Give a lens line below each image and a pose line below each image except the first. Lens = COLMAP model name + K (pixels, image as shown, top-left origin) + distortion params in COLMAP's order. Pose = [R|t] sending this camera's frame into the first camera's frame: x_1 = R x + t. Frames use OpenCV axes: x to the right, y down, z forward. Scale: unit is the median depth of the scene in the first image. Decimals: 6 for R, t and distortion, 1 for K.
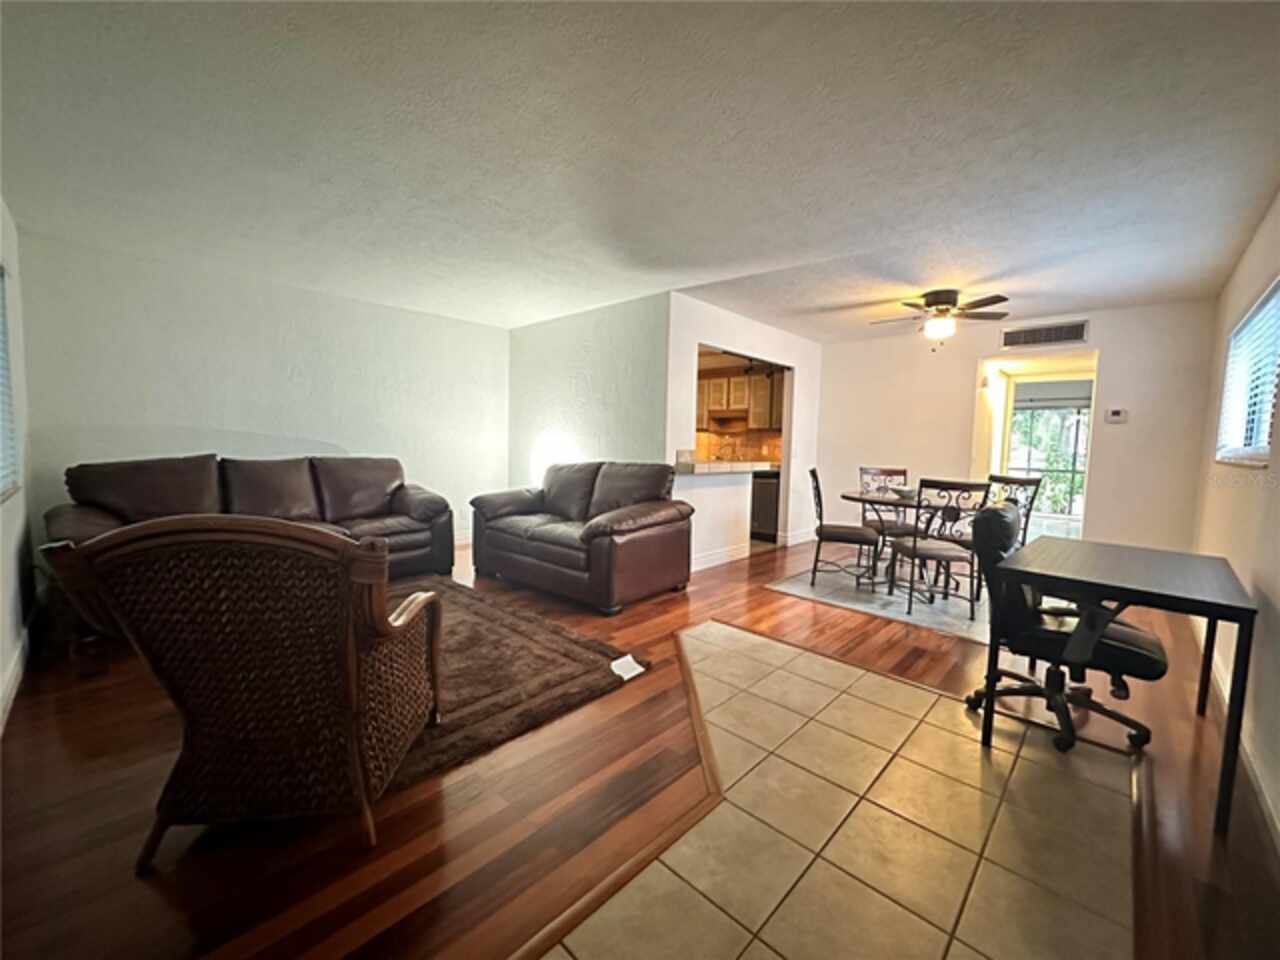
lens RADIAL K [[513.8, 0, 636.8], [0, 513.8, 478.5], [0, 0, 1]] dist [0.000813, -0.001067]
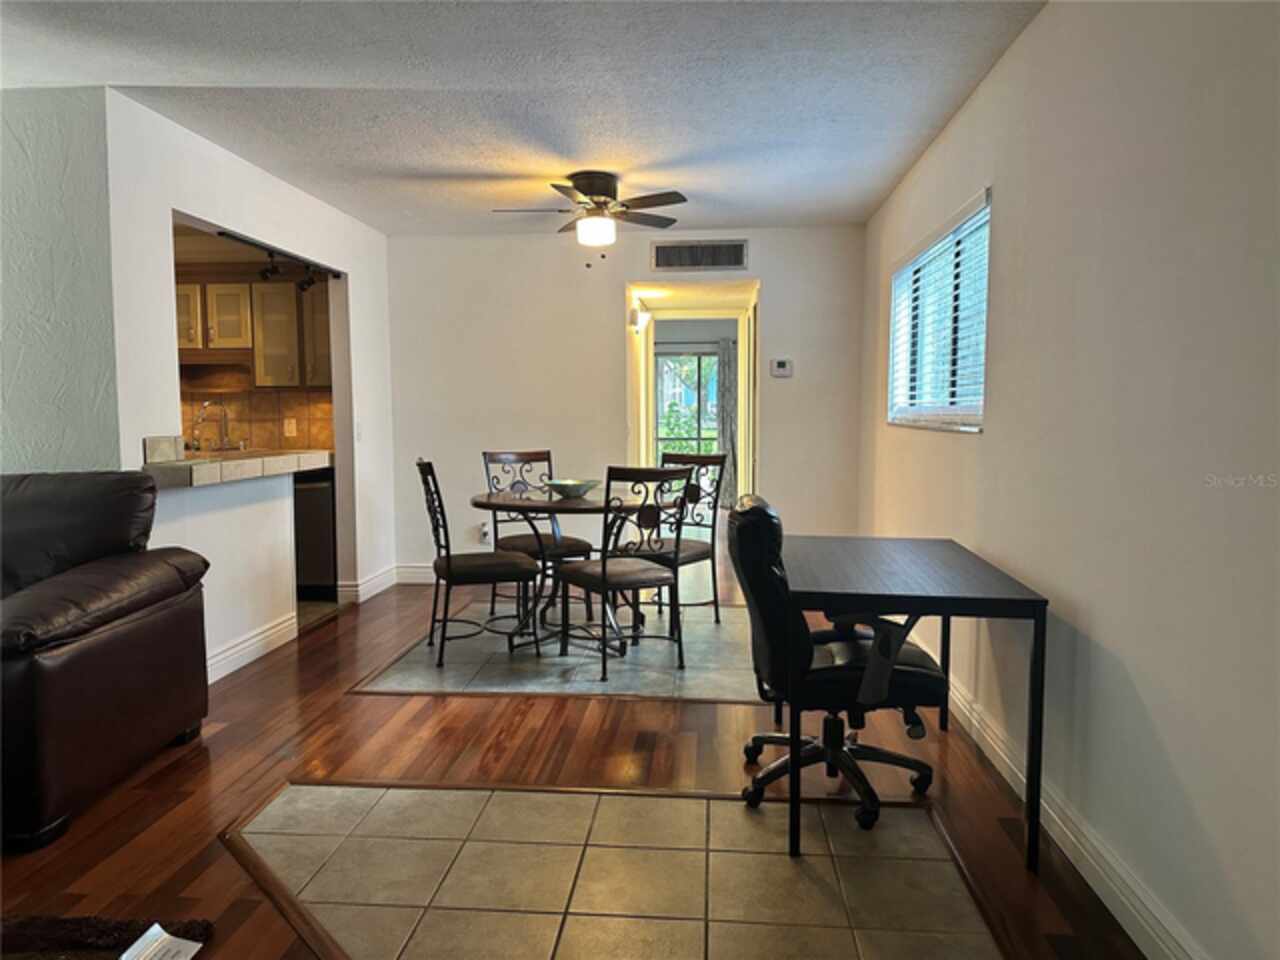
lens RADIAL K [[897.1, 0, 652.2], [0, 897.1, 470.1], [0, 0, 1]] dist [0.047892, -0.051084]
pose [[0.767054, -0.069264, 0.637833, -0.108698], [0.067823, 0.997339, 0.026739, -0.020463], [-0.637987, 0.022750, 0.769711, 0.100311]]
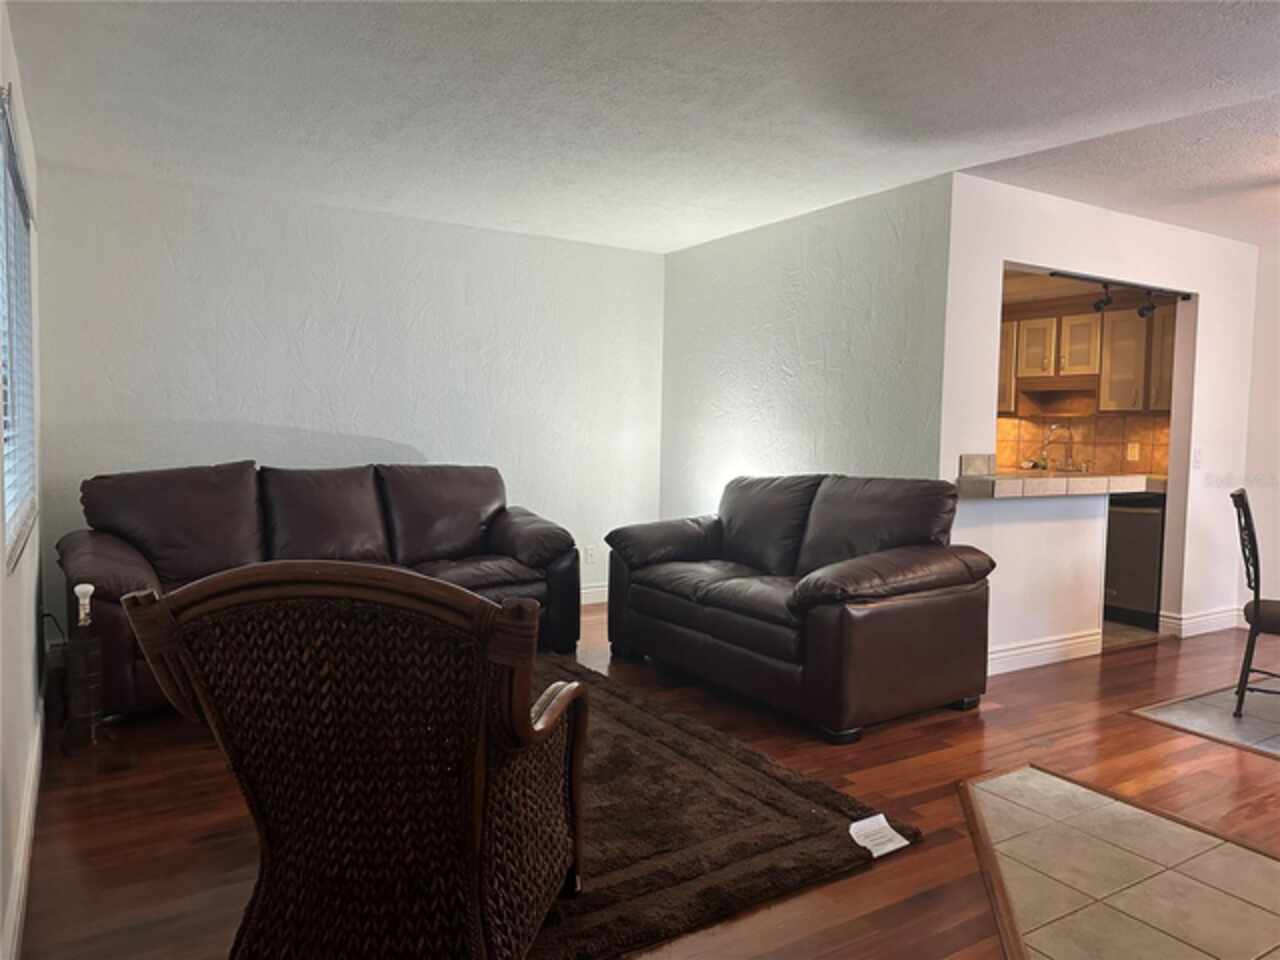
lens RADIAL K [[897.1, 0, 639.9], [0, 897.1, 478.4], [0, 0, 1]] dist [0.047892, -0.051084]
pose [[0.969075, 0.009215, -0.246595, -0.021132], [-0.013677, 0.999772, -0.016389, -0.010061], [0.246388, 0.019255, 0.968980, -0.042945]]
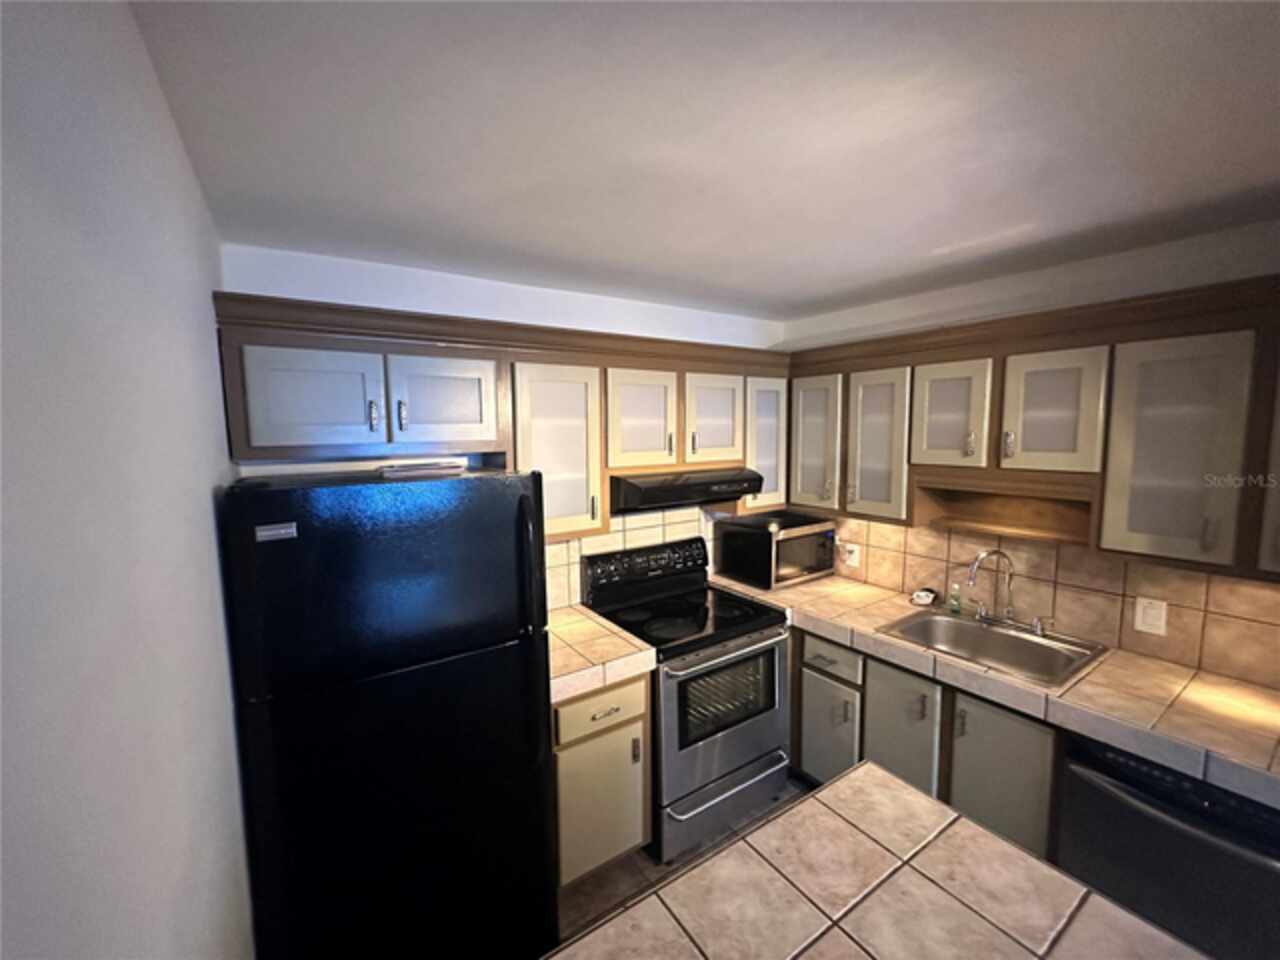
lens RADIAL K [[513.8, 0, 639.8], [0, 513.8, 481.7], [0, 0, 1]] dist [0.000813, -0.001067]
pose [[0.976883, -0.015412, -0.213221, 0.081100], [0.021588, 0.999411, 0.026669, -0.257930], [0.212684, -0.030655, 0.976640, 1.258460]]
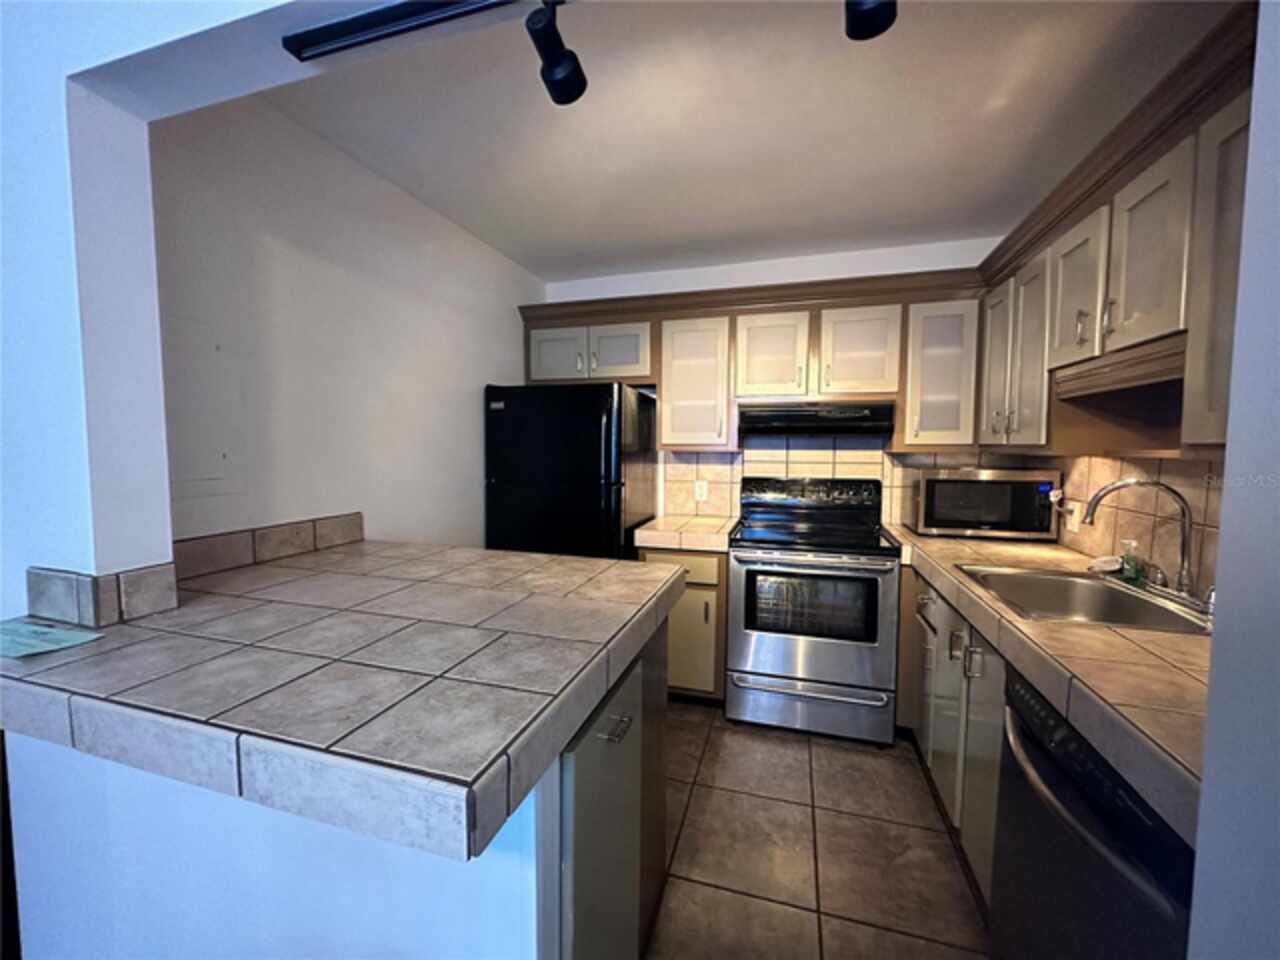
lens RADIAL K [[513.8, 0, 639.5], [0, 513.8, 478.9], [0, 0, 1]] dist [0.000813, -0.001067]
pose [[0.452822, 0.034564, -0.890931, 0.521827], [-0.057976, 0.998275, 0.009262, -0.138940], [0.889714, 0.047459, 0.454045, 1.377721]]
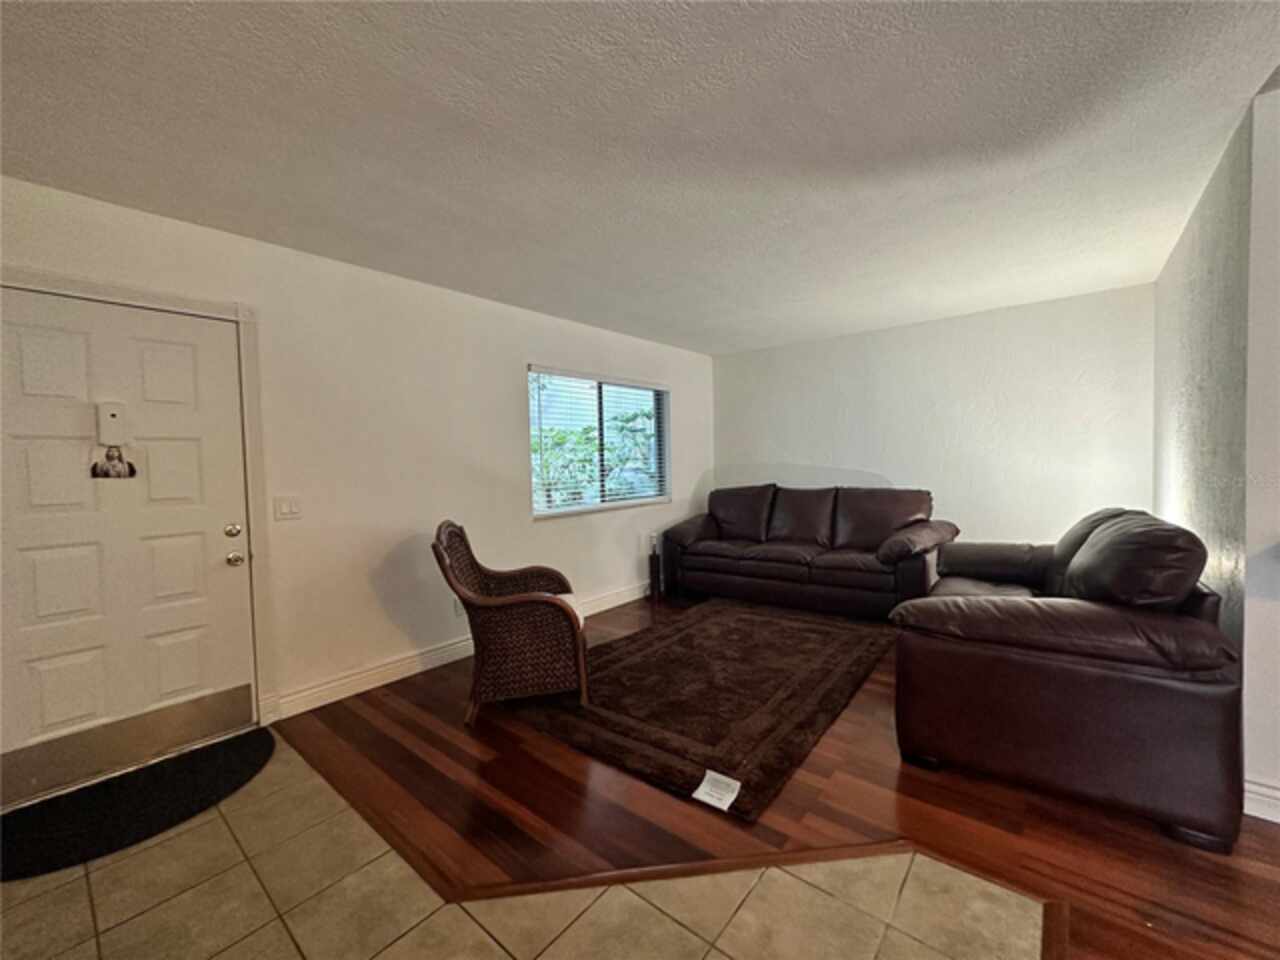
lens RADIAL K [[513.8, 0, 644.1], [0, 513.8, 473.8], [0, 0, 1]] dist [0.000813, -0.001067]
pose [[0.065723, 0.004296, -0.997829, 0.490486], [-0.041647, 0.999131, 0.001558, -0.059328], [0.996968, 0.041454, 0.065845, 0.569677]]
